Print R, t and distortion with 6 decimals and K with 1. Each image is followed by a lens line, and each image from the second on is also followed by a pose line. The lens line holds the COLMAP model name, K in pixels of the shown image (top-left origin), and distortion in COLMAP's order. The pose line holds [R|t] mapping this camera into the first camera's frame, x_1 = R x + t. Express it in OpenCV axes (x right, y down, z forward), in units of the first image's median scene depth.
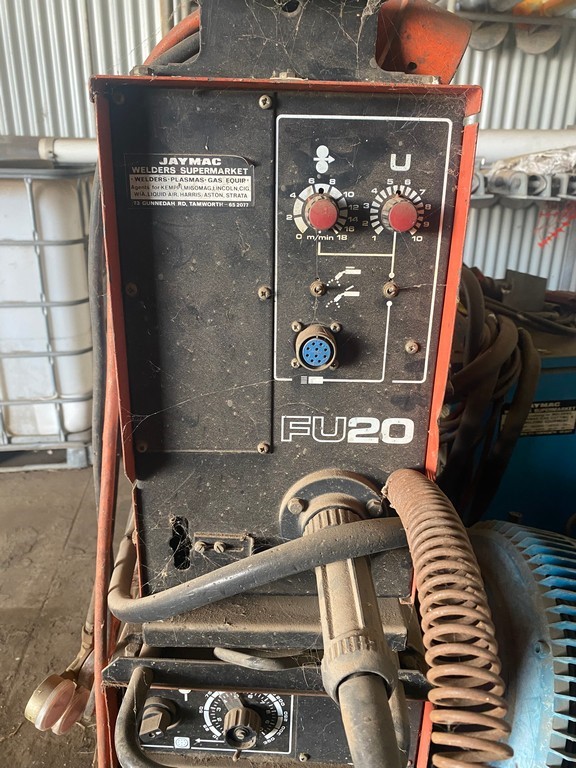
lens RADIAL K [[588.4, 0, 288.0], [0, 588.4, 380.6], [0, 0, 1]] dist [-0.007203, 0.001055]
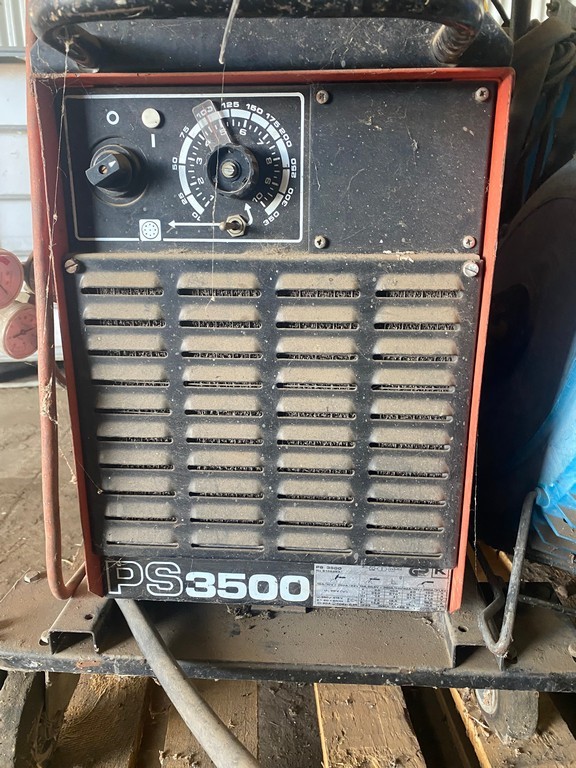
lens RADIAL K [[588.4, 0, 285.0], [0, 588.4, 387.7], [0, 0, 1]] dist [-0.007203, 0.001055]
pose [[0.999063, -0.016569, -0.039993, 0.009388], [0.014405, 0.998447, -0.053807, 0.860843], [0.040823, 0.053181, 0.997750, 0.303837]]
